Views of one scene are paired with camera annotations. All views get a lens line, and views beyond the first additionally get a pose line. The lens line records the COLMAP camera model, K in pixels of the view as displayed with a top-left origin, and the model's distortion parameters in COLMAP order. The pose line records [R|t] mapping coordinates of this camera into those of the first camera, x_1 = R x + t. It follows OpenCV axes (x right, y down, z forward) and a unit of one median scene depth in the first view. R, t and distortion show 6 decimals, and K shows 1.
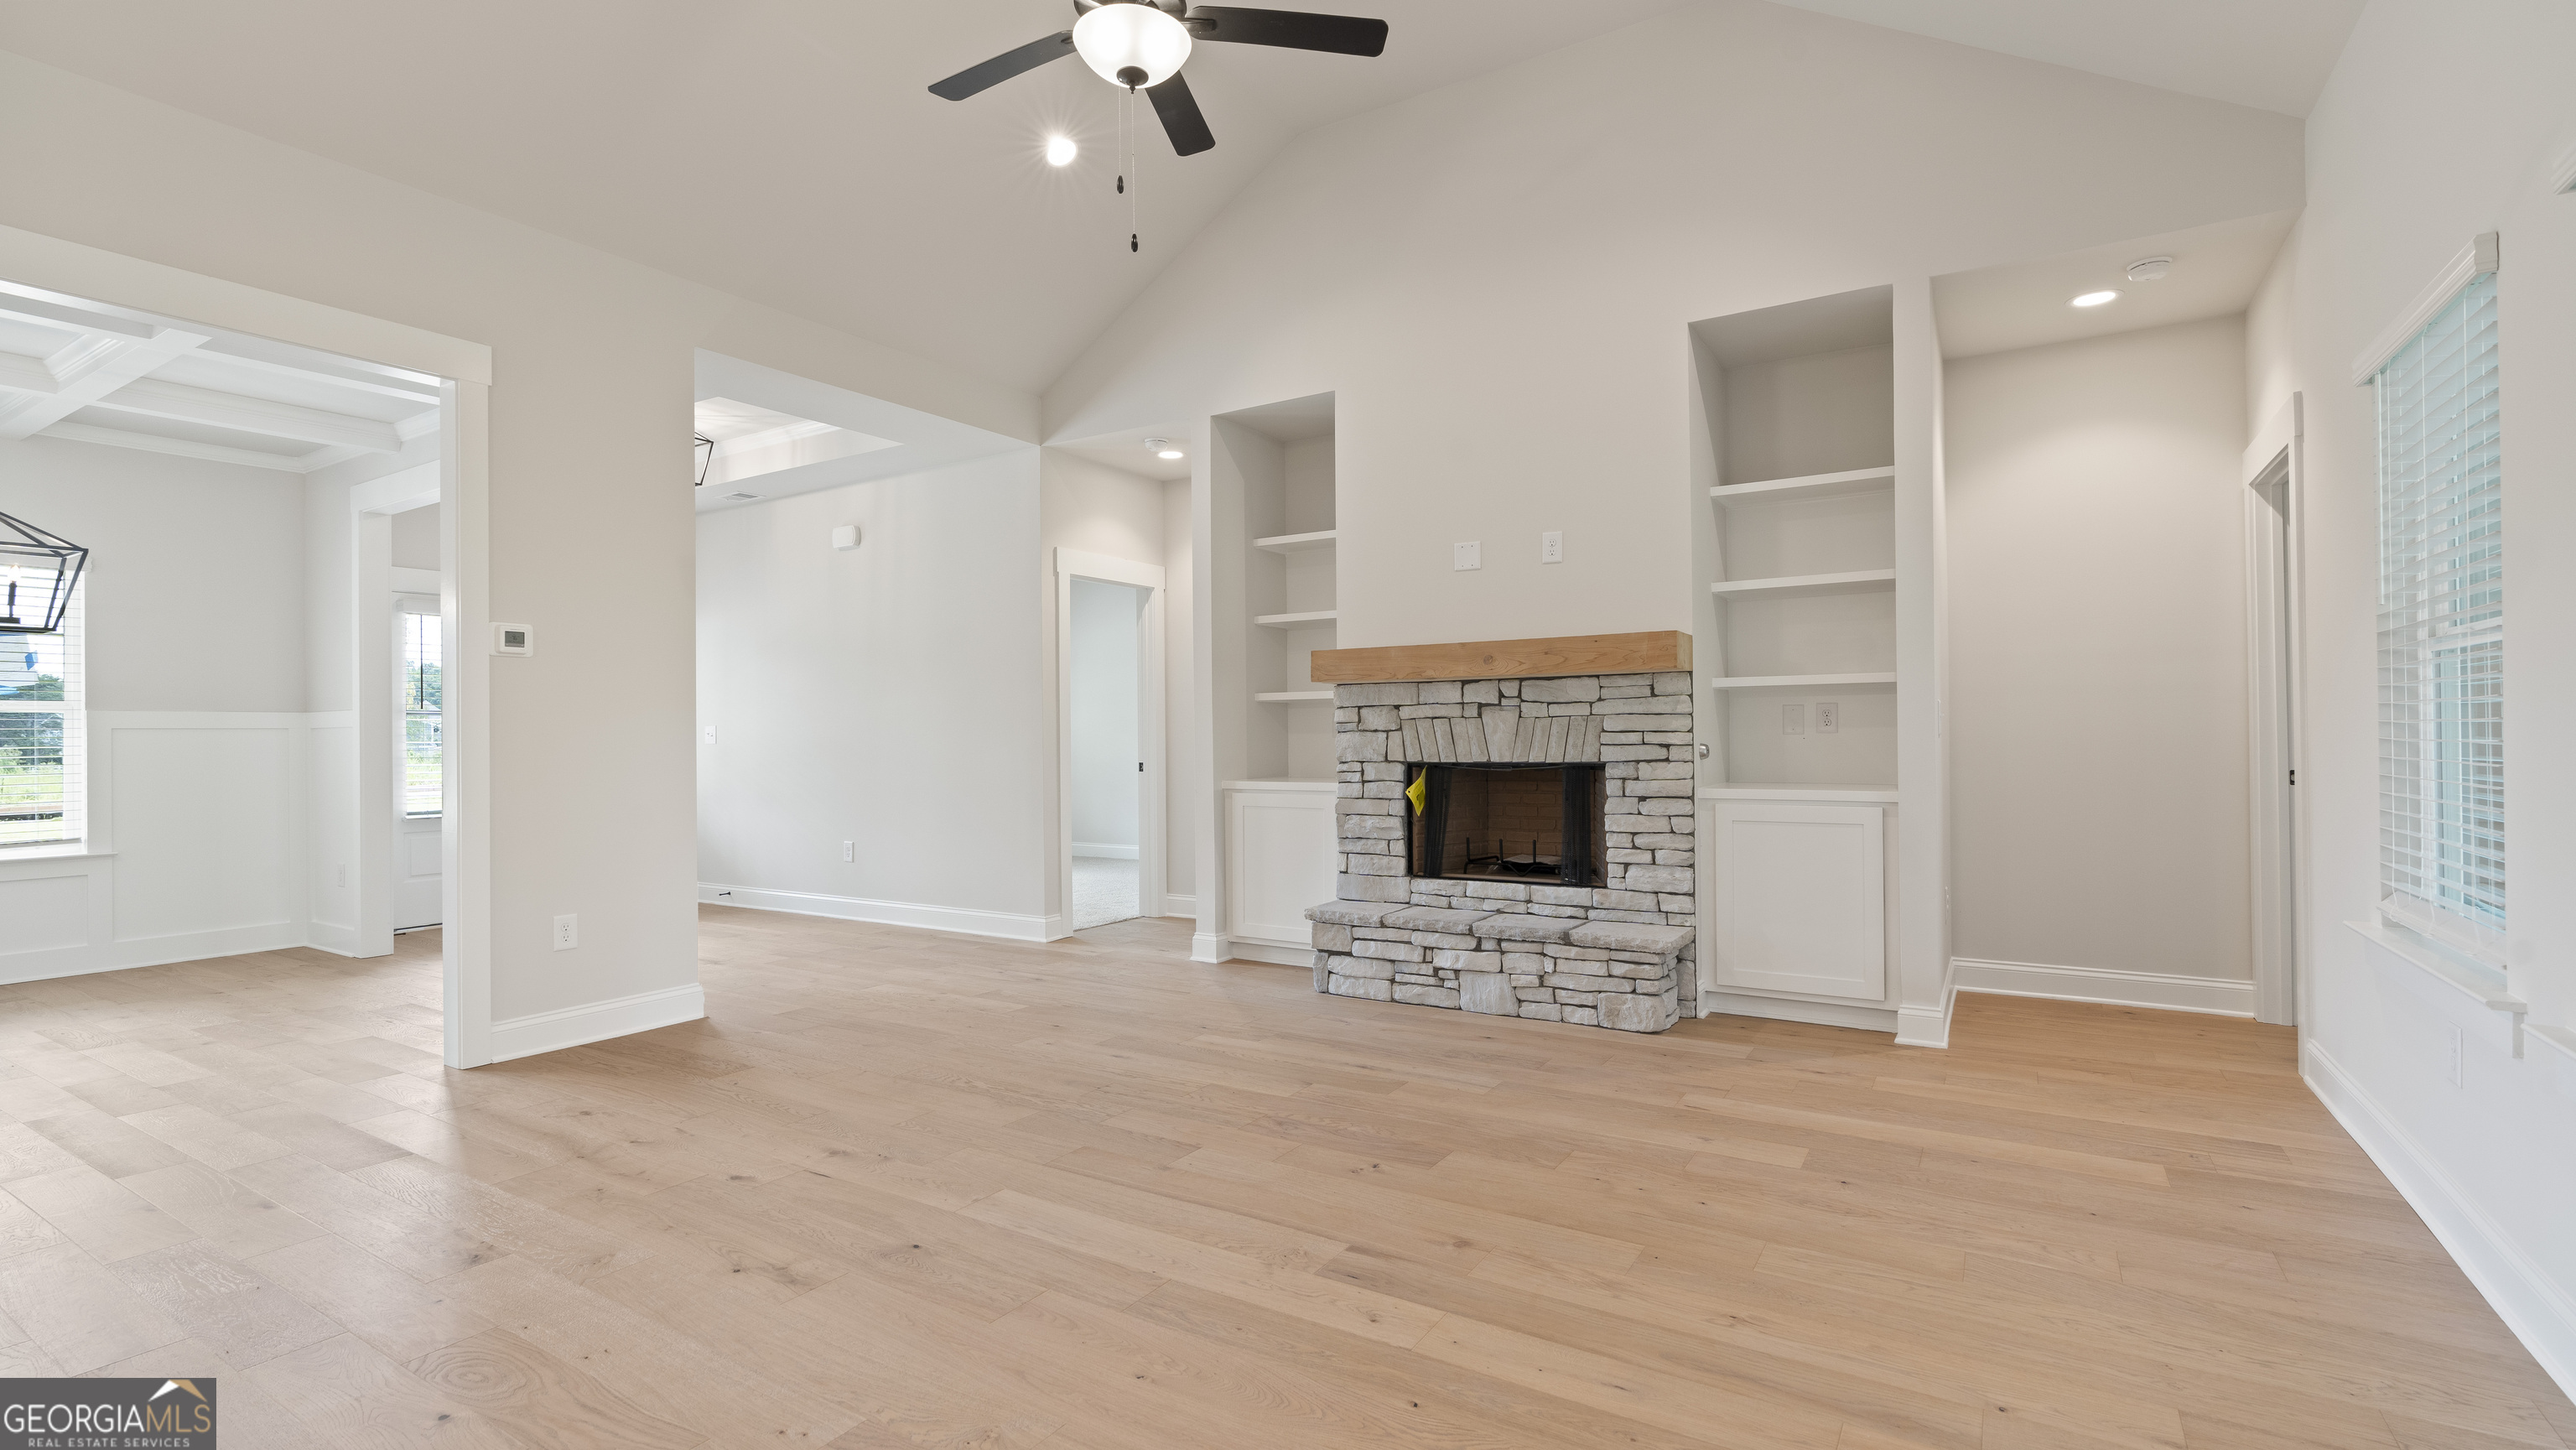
lens RADIAL K [[1178.8, 0, 1288.0], [0, 1178.8, 725.0], [0, 0, 1]] dist [-0.001975, -0.000065]
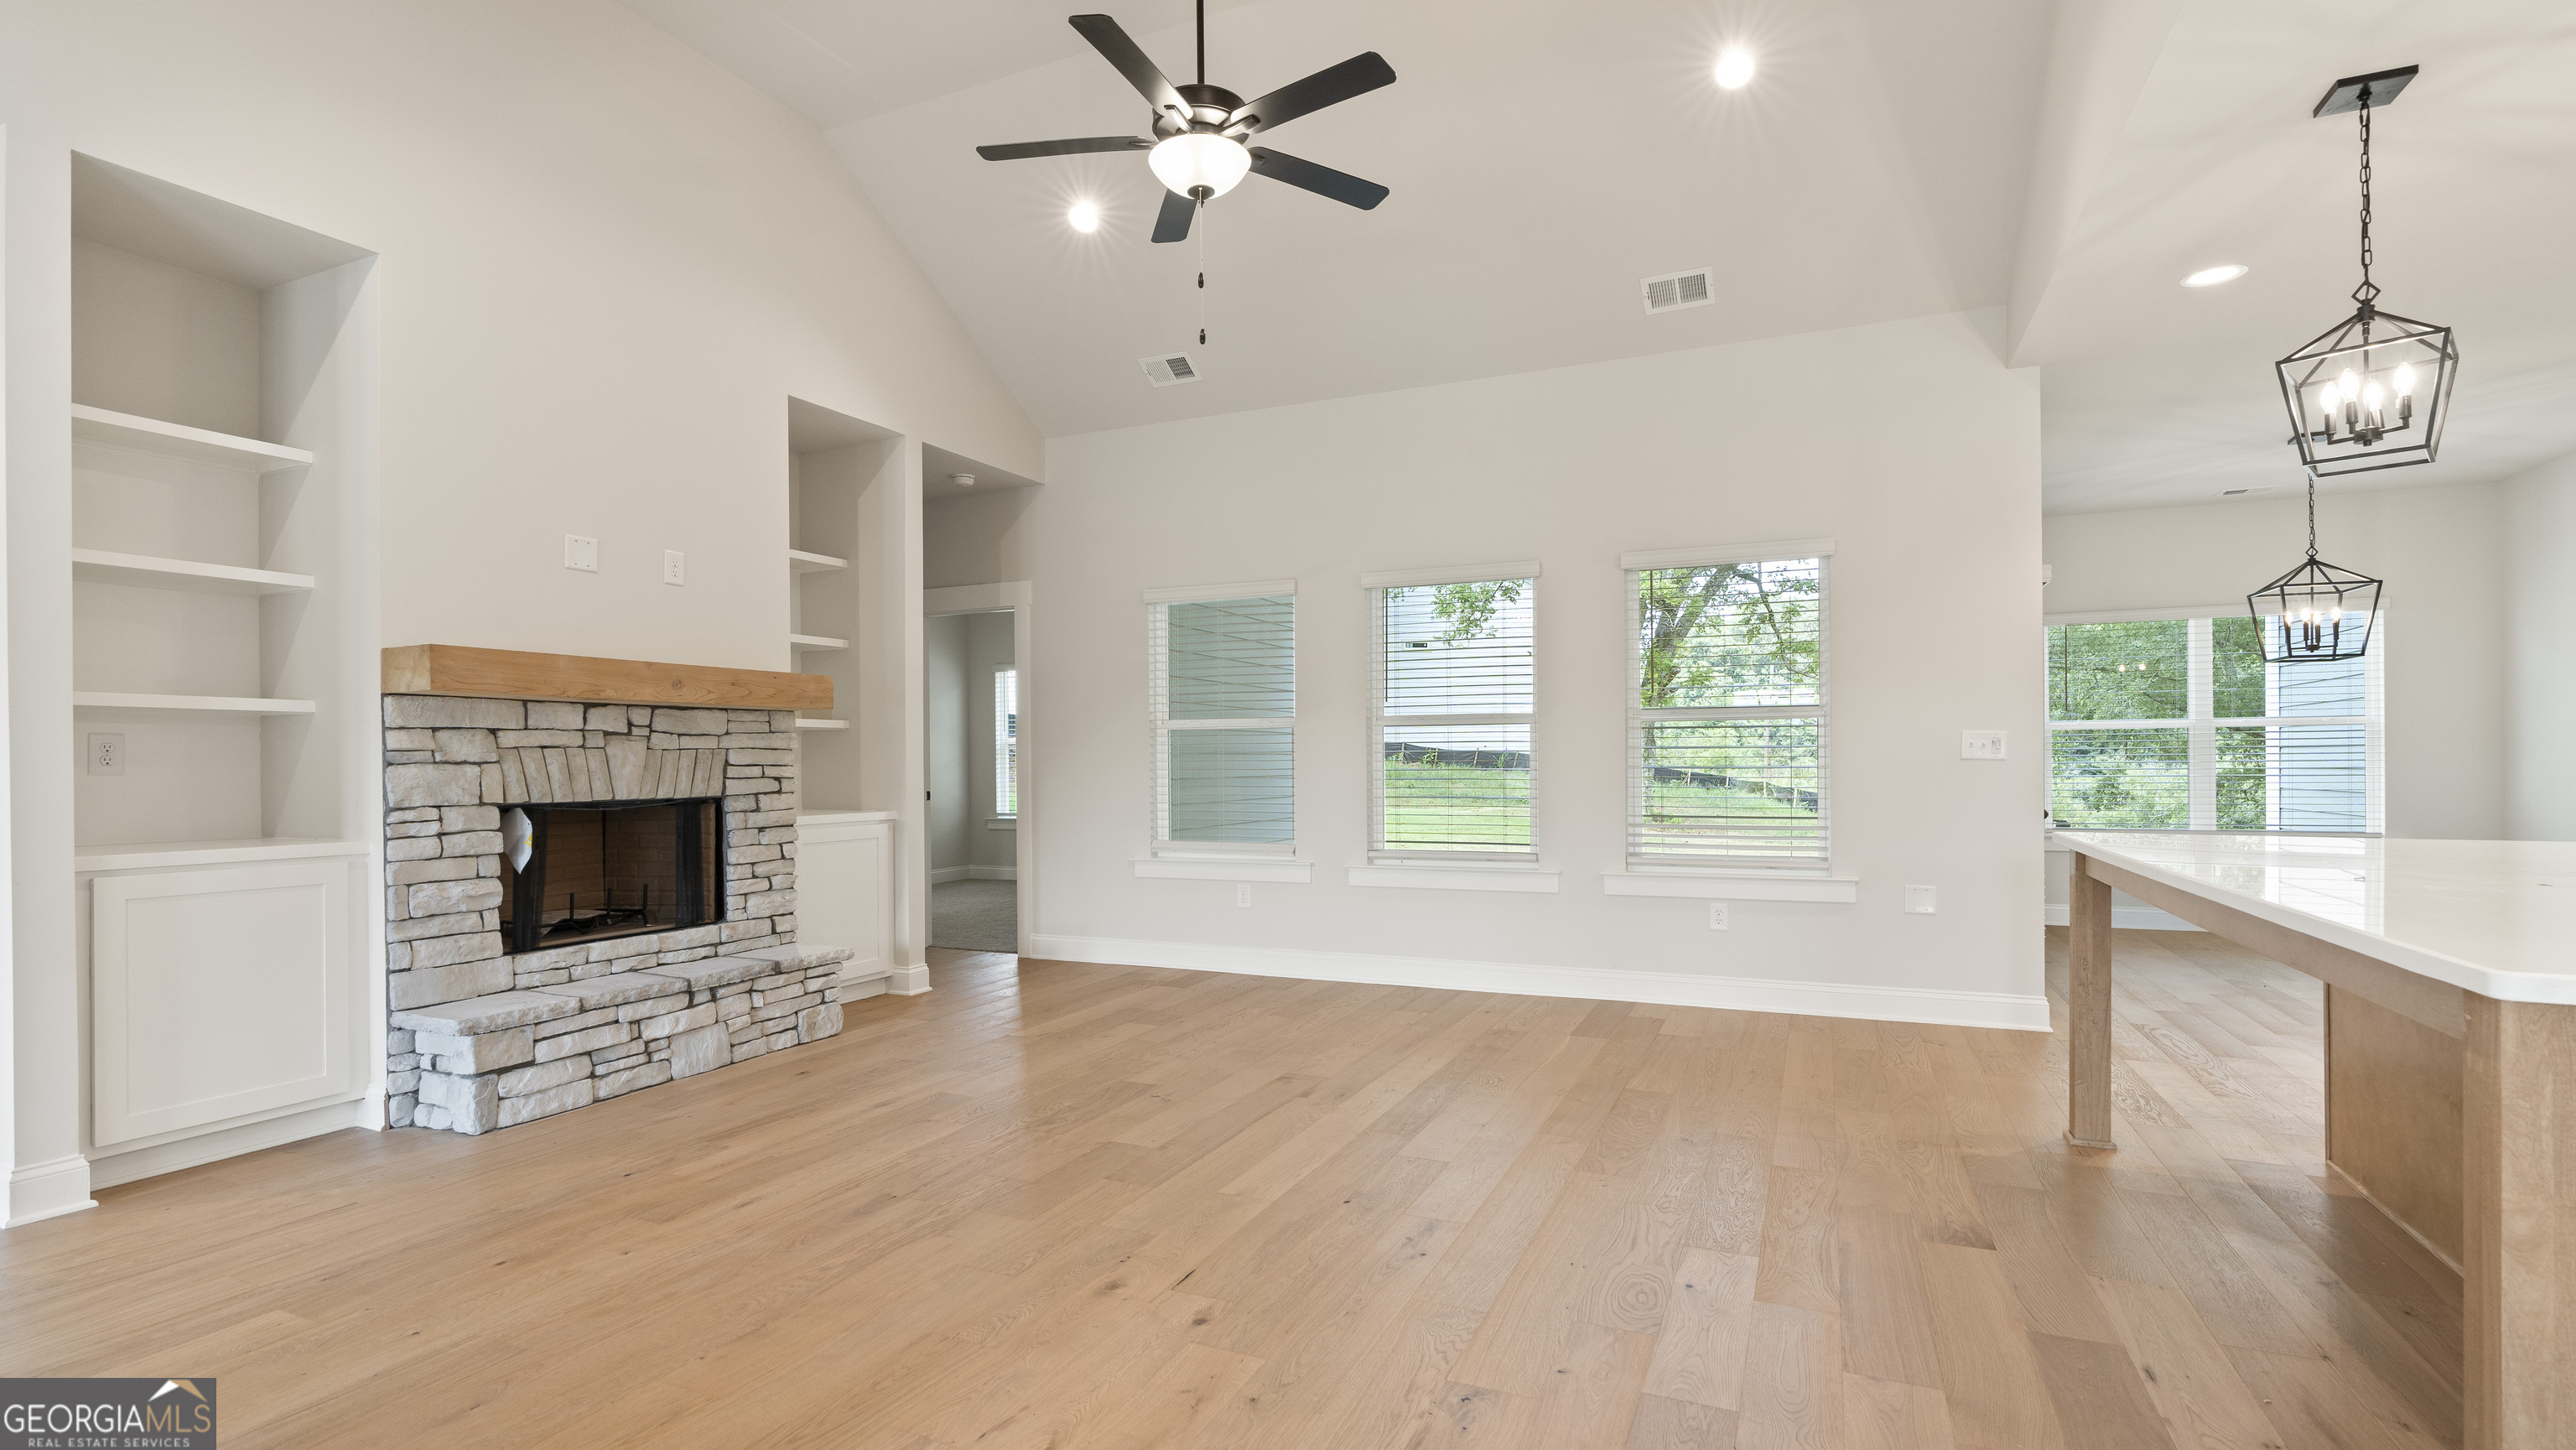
lens RADIAL K [[1208.2, 0, 1289.3], [0, 1208.2, 761.6], [0, 0, 1]] dist [-0.000700, 0.000012]
pose [[-0.145865, 0.010570, 0.989248, -0.799750], [-0.001219, 0.999940, -0.010864, 0.012688], [-0.989304, -0.002791, -0.145844, 0.662992]]
